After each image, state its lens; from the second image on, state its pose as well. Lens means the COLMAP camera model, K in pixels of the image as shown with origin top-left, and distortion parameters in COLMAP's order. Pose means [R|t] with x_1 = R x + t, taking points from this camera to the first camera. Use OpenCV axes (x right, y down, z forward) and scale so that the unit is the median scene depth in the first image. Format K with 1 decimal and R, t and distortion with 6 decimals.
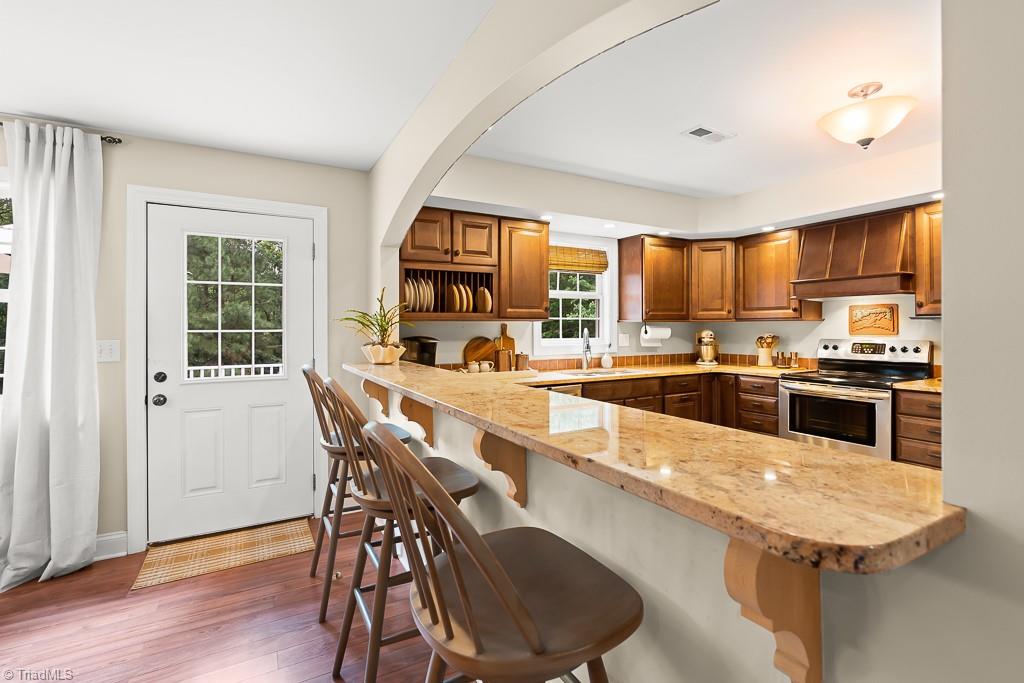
lens RADIAL K [[465.1, 0, 515.0], [0, 465.1, 327.0], [0, 0, 1]] dist [-0.011790, 0.005387]
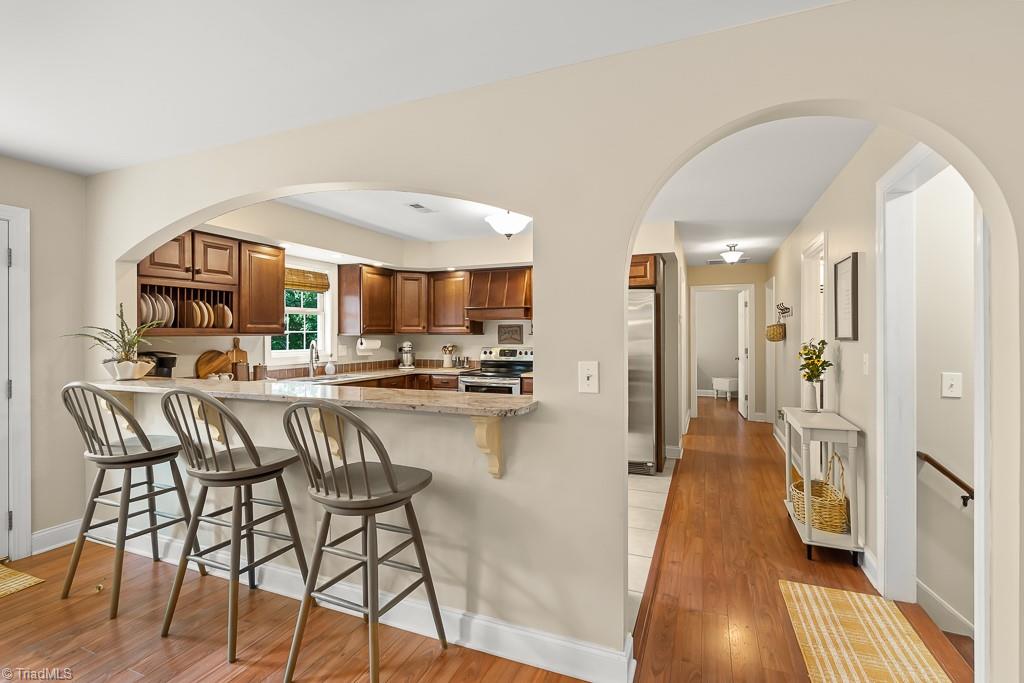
lens RADIAL K [[465.1, 0, 504.7], [0, 465.1, 334.2], [0, 0, 1]] dist [-0.011790, 0.005387]
pose [[0.794547, 0.000759, 0.607202, -0.180024], [0.000385, 0.999998, -0.001755, -0.012923], [-0.607203, 0.001628, 0.794545, -0.217126]]
